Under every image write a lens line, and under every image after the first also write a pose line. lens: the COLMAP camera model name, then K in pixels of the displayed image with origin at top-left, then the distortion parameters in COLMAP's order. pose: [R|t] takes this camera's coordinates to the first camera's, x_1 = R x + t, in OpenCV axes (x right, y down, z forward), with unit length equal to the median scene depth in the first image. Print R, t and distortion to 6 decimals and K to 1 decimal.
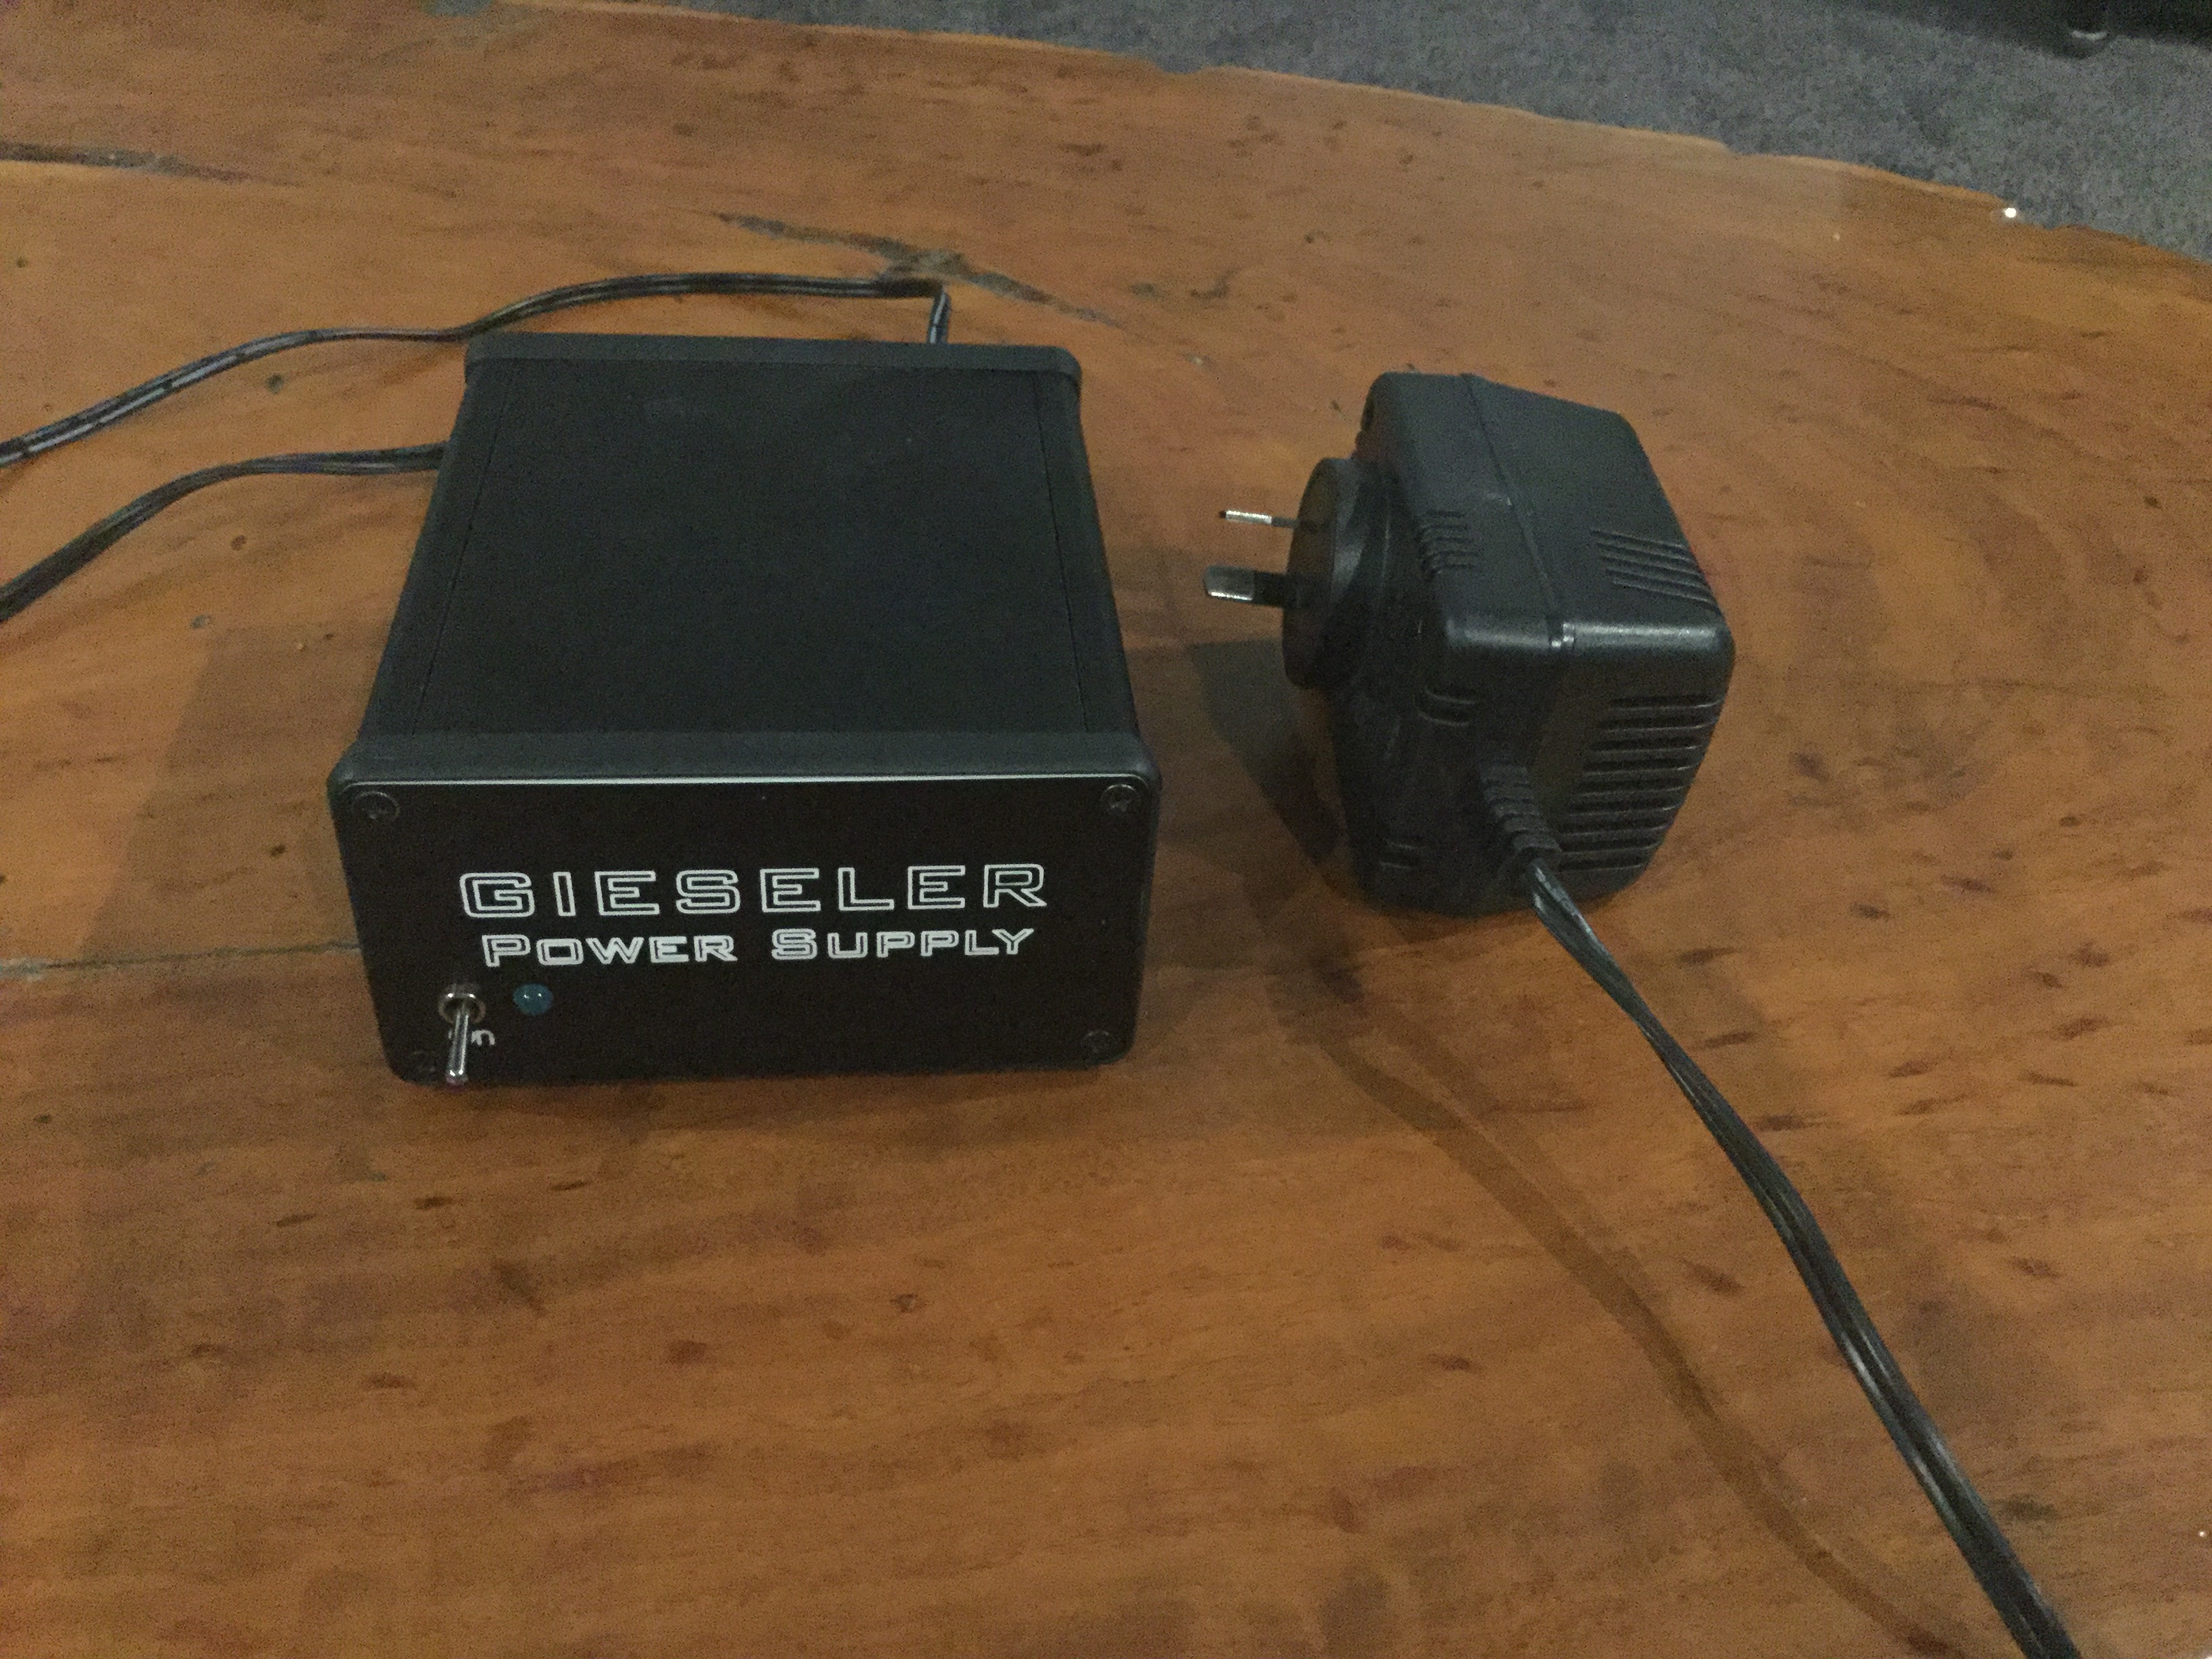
lens RADIAL K [[2028.9, 0, 1107.5], [0, 2028.9, 816.7], [0, 0, 1]] dist [0.114834, -0.266303]
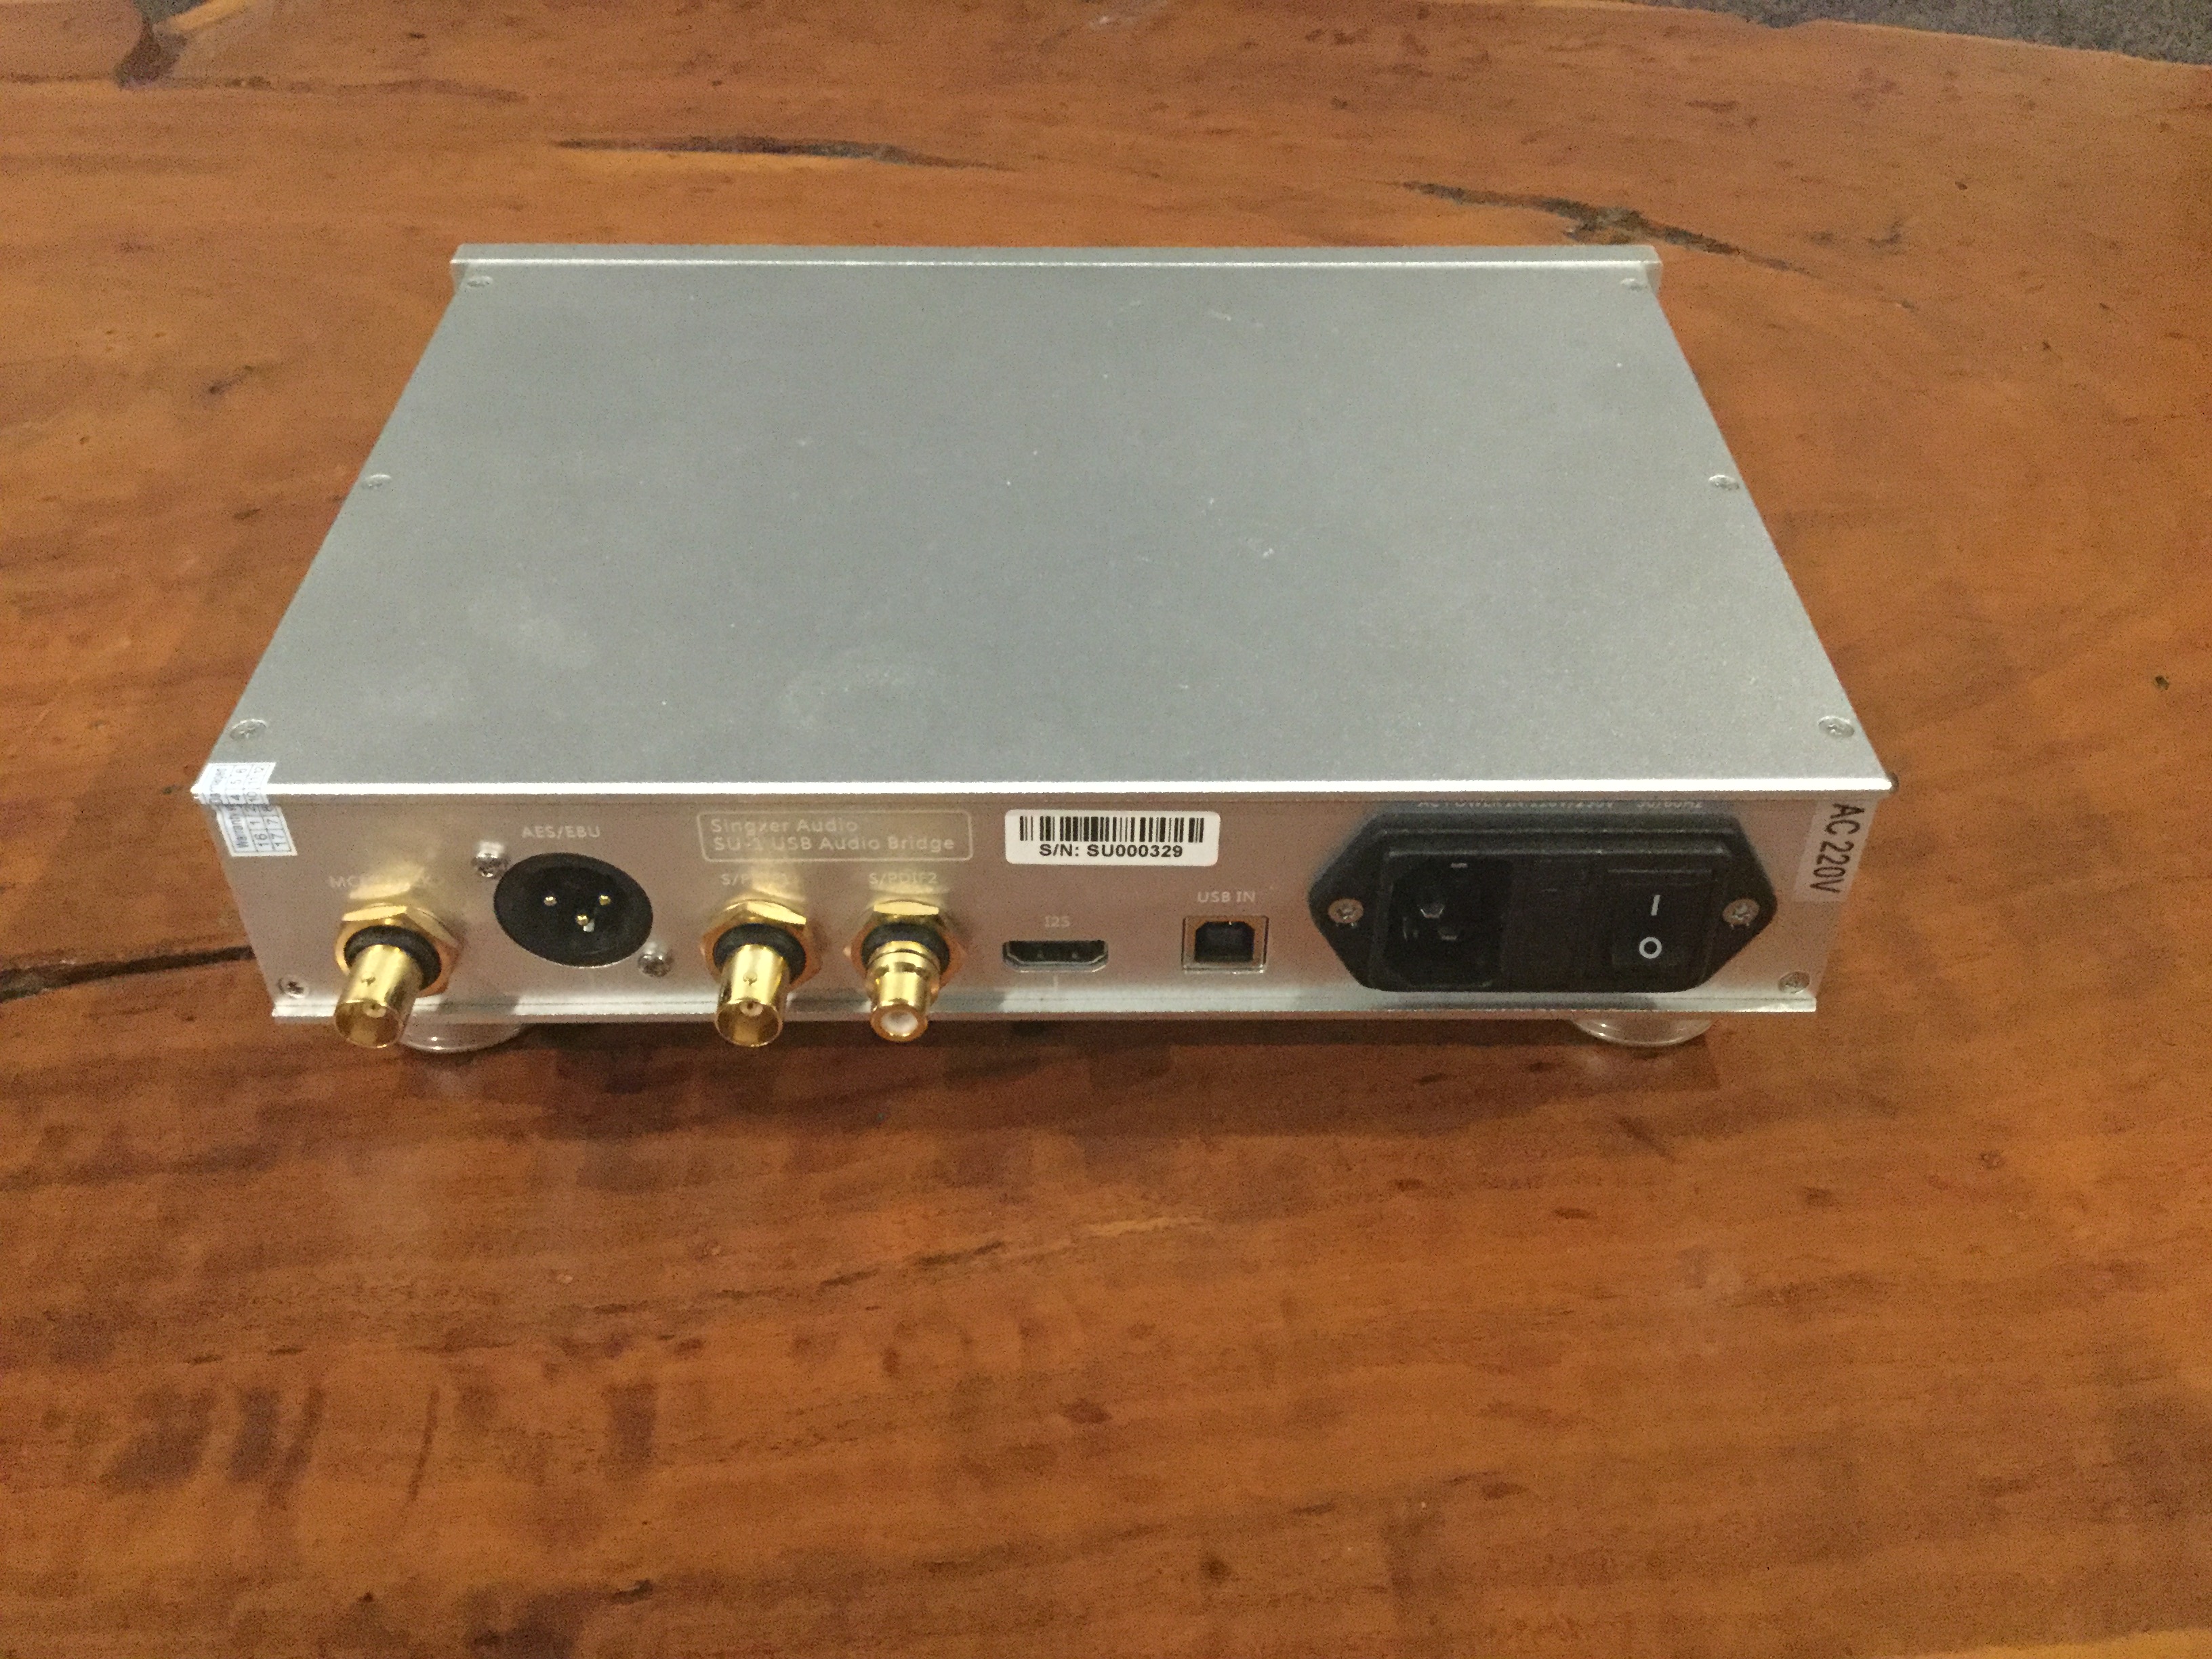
lens RADIAL K [[2028.9, 0, 1107.5], [0, 2028.9, 816.7], [0, 0, 1]] dist [0.114834, -0.266303]
pose [[0.995624, -0.003287, -0.093390, -0.387615], [0.005663, 0.999667, 0.025187, 0.013810], [0.093276, -0.025605, 0.995311, -0.138395]]
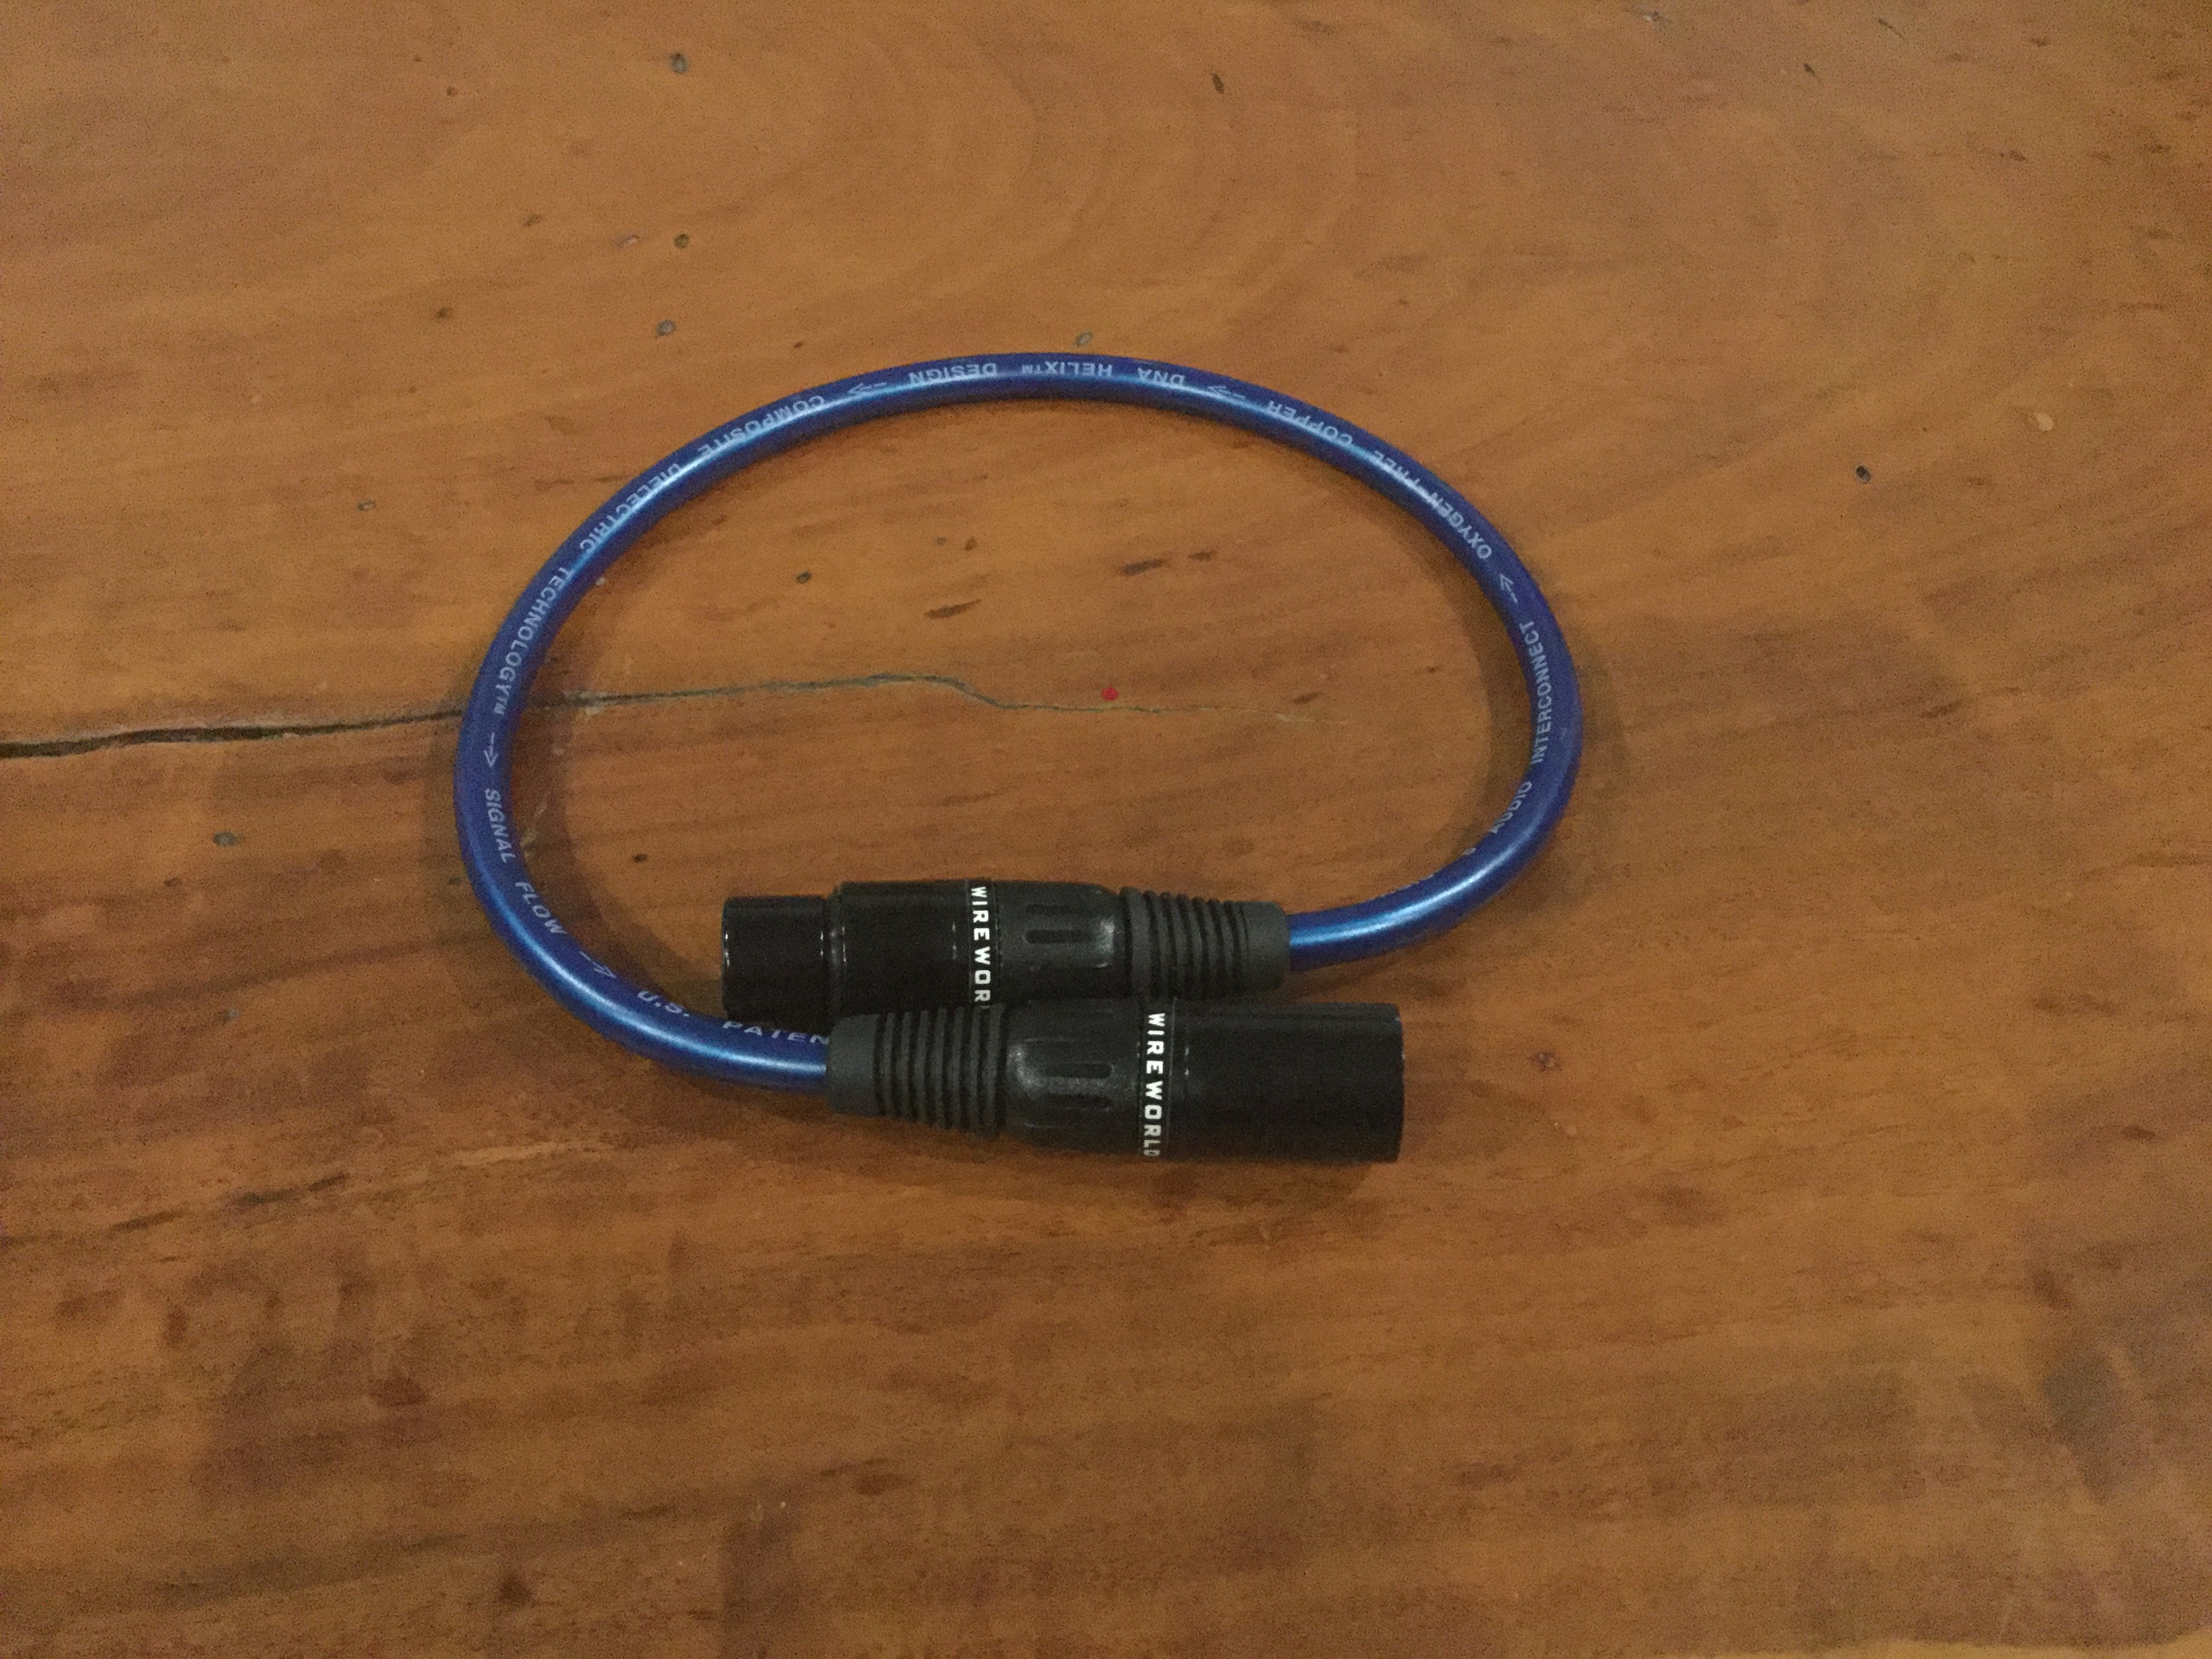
lens RADIAL K [[2028.9, 0, 1107.5], [0, 2028.9, 816.7], [0, 0, 1]] dist [0.114834, -0.266303]
pose [[0.998036, 0.009893, -0.061856, -0.200098], [-0.000270, 0.988122, 0.153670, -0.019413], [0.062641, -0.153352, 0.986184, 0.043774]]
